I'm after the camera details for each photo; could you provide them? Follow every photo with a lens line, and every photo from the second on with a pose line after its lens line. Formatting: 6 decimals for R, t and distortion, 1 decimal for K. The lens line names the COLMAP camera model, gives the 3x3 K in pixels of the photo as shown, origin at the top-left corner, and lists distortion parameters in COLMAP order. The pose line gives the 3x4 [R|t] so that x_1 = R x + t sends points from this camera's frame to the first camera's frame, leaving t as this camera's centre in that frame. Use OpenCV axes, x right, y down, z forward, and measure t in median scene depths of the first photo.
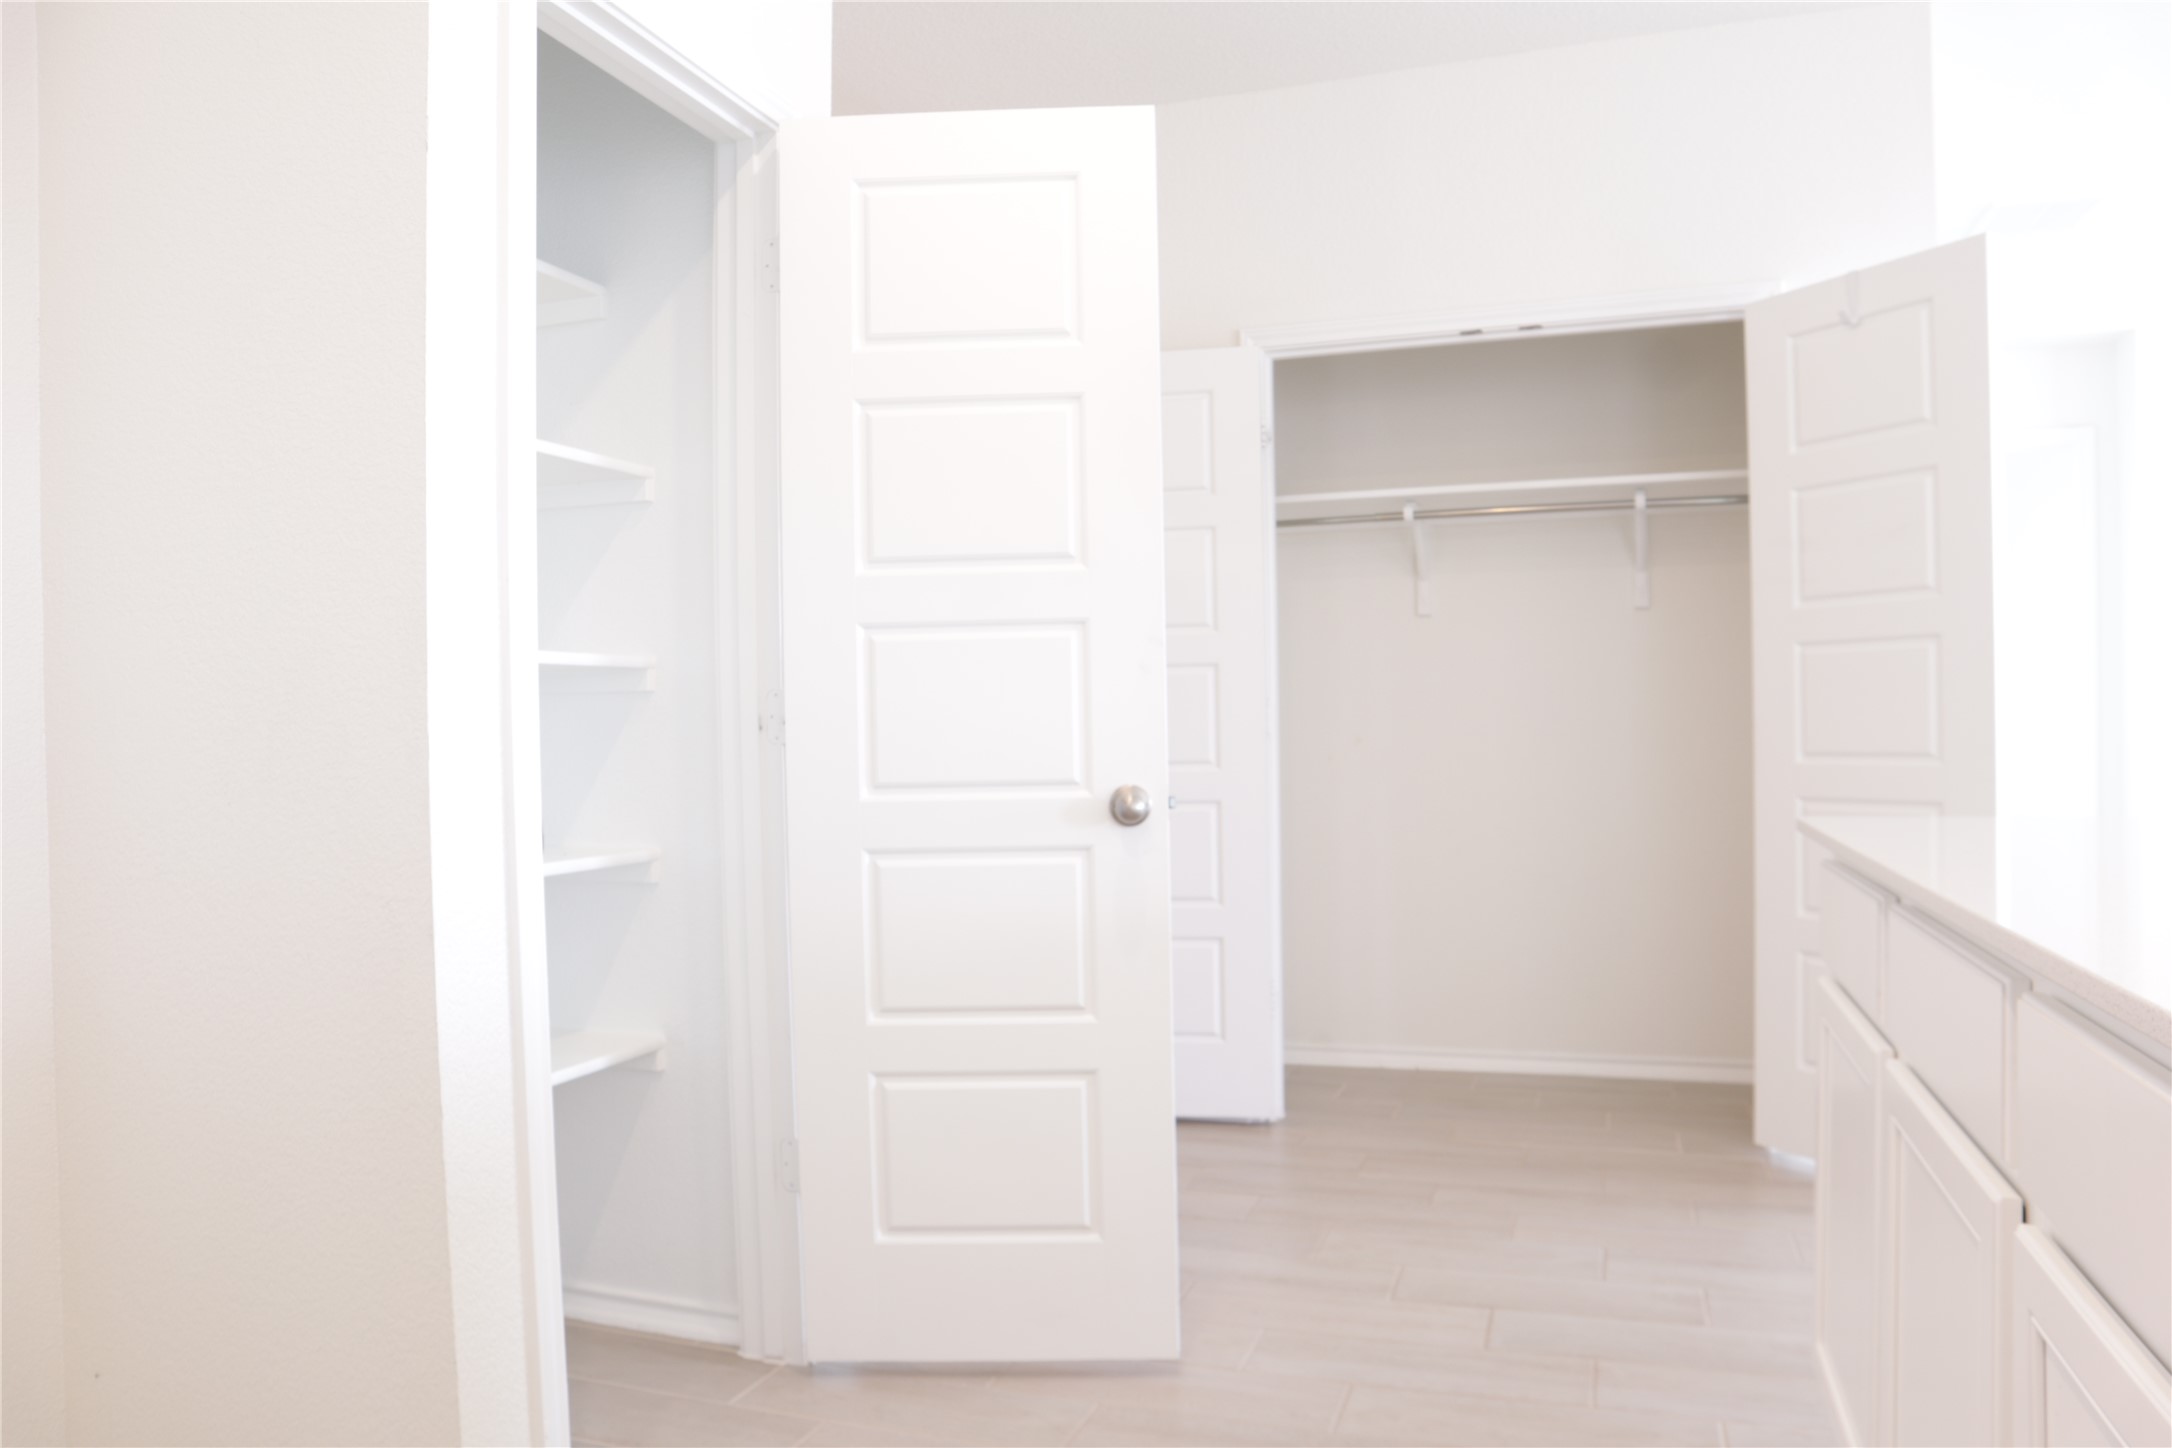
lens RADIAL K [[1510.9, 0, 1130.4], [0, 1510.9, 733.4], [0, 0, 1]] dist [-0.126673, 0.083228]
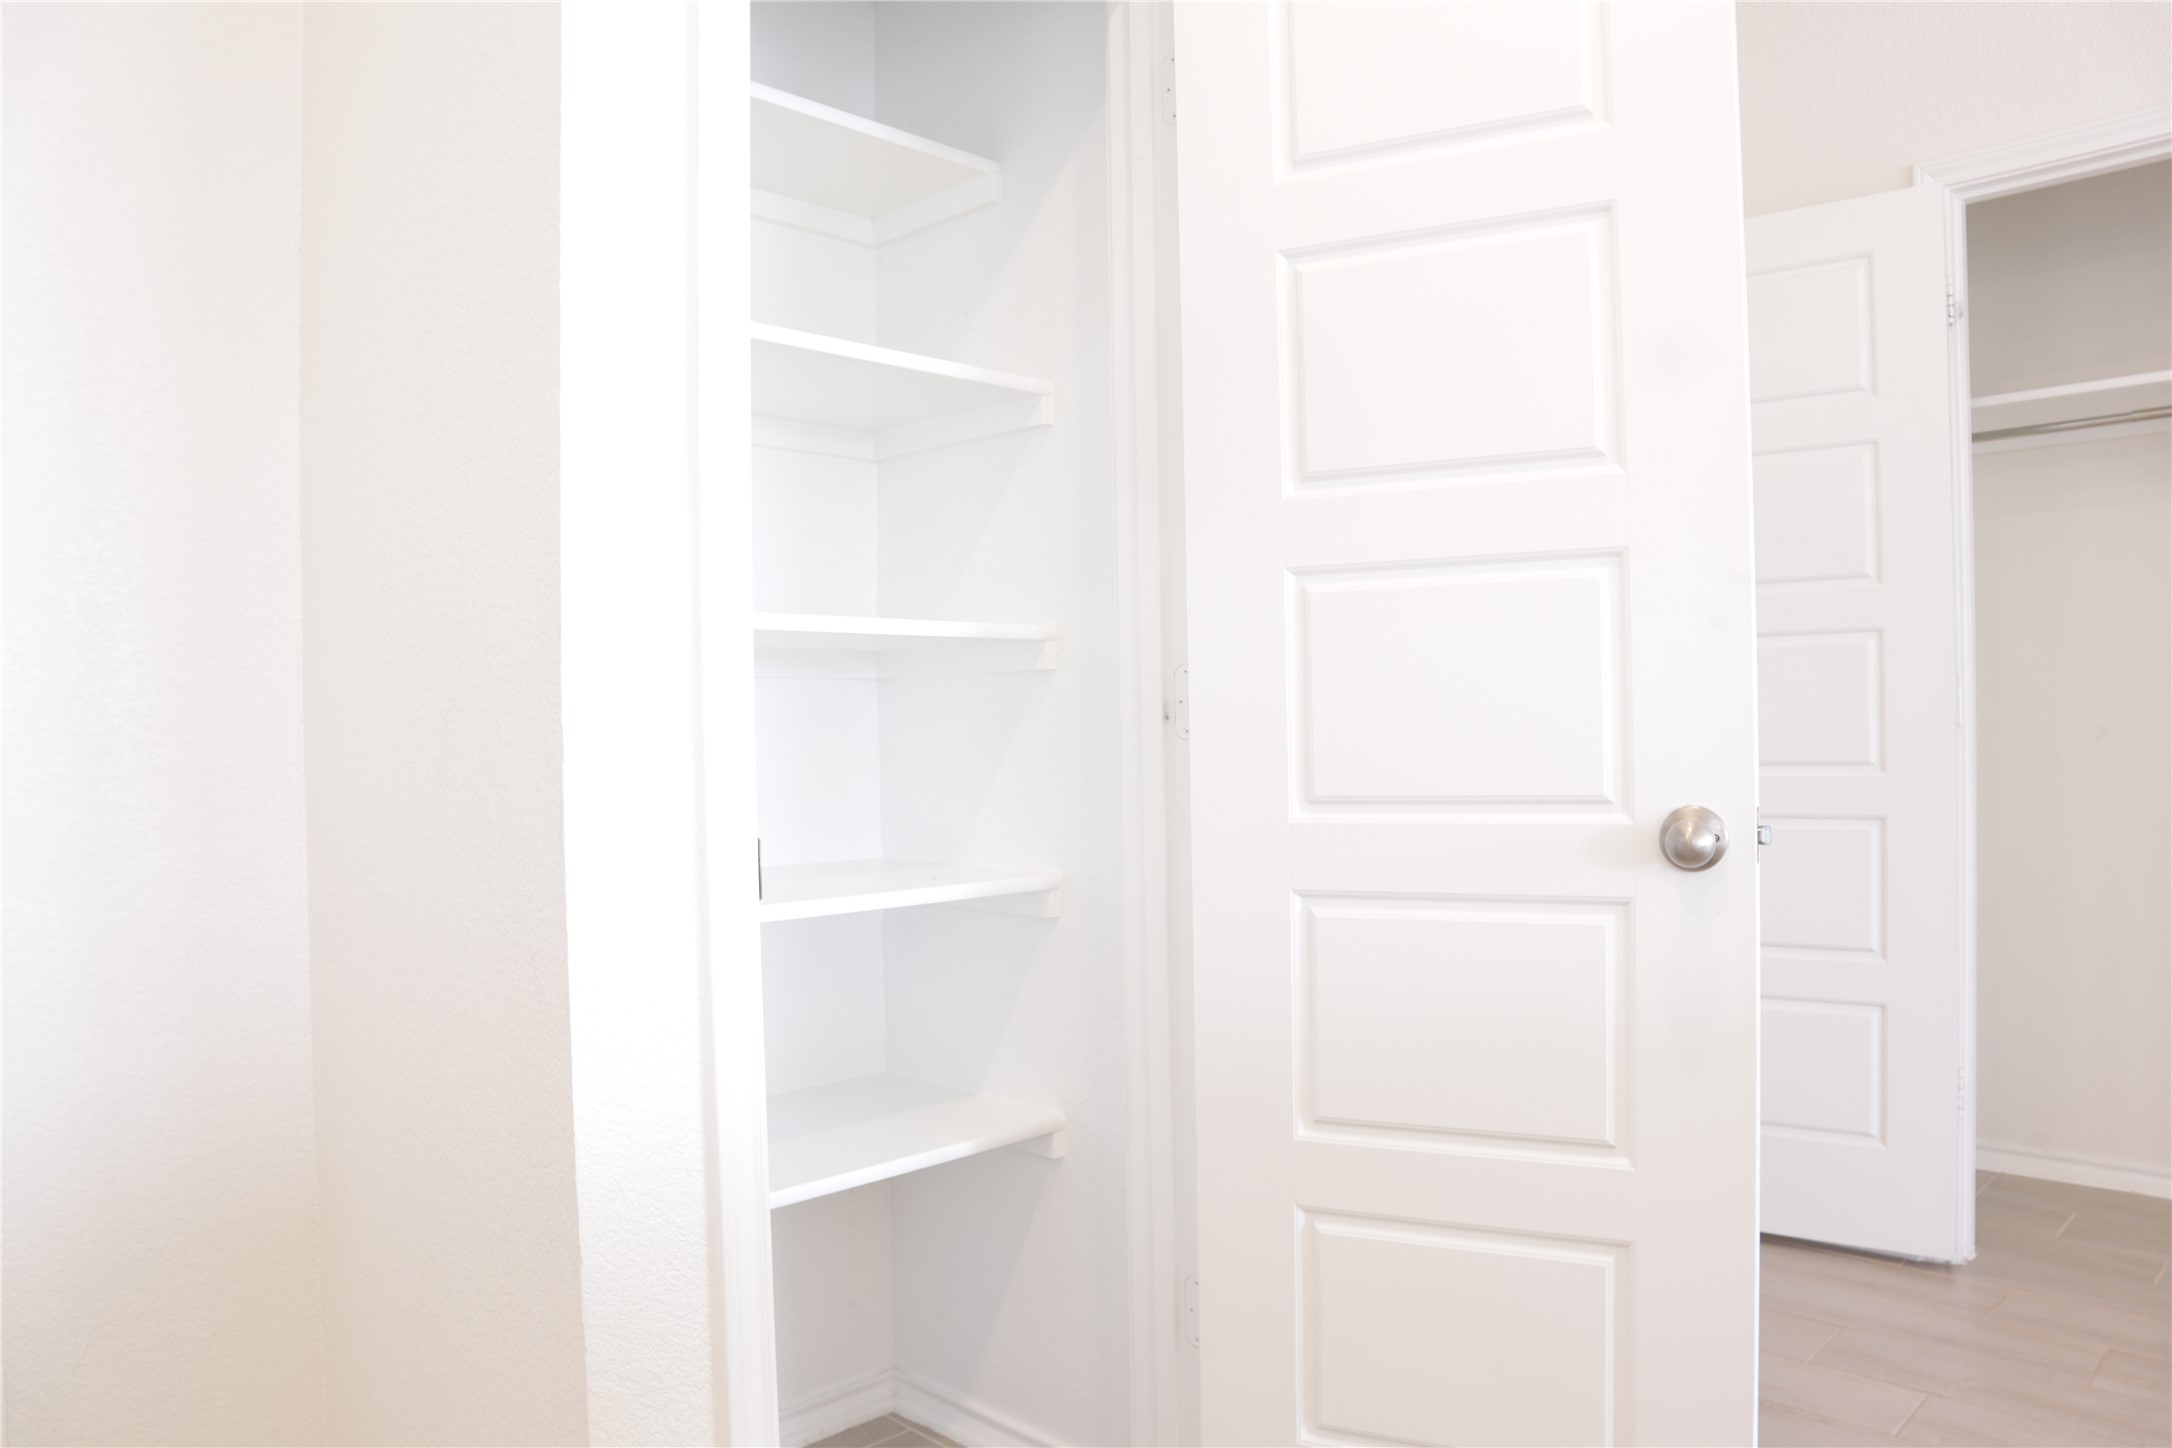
lens RADIAL K [[1510.9, 0, 1092.5], [0, 1510.9, 744.1], [0, 0, 1]] dist [-0.126673, 0.083228]
pose [[0.896614, 0.006406, -0.442766, 0.048972], [-0.000335, 0.999905, 0.013788, -0.000621], [0.442812, -0.012214, 0.896531, 0.327091]]
